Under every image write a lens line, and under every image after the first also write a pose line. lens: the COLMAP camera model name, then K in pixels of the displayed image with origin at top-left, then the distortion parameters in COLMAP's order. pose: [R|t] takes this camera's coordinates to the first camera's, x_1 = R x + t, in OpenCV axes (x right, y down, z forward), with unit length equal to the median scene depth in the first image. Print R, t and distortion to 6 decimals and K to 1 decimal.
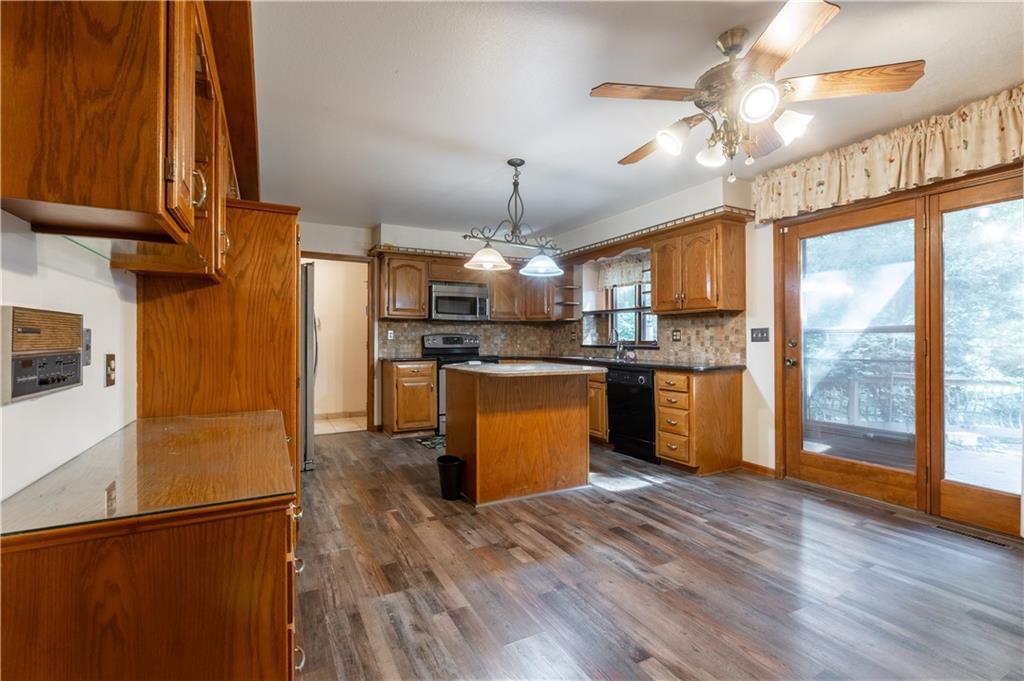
lens RADIAL K [[466.2, 0, 511.2], [0, 466.2, 338.5], [0, 0, 1]] dist [0.004027, -0.000035]
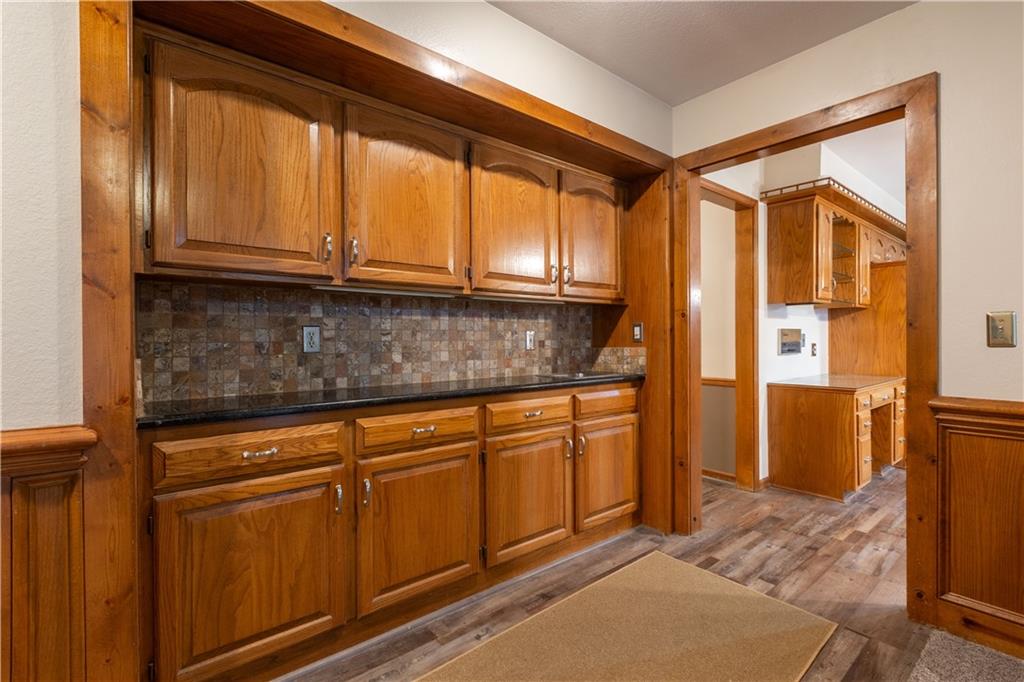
lens RADIAL K [[466.2, 0, 511.6], [0, 466.2, 340.0], [0, 0, 1]] dist [0.004027, -0.000035]
pose [[0.209317, 0.001069, -0.977847, 1.110257], [0.007380, 0.999969, 0.002673, -0.002518], [0.977820, -0.007776, 0.209302, -0.984012]]
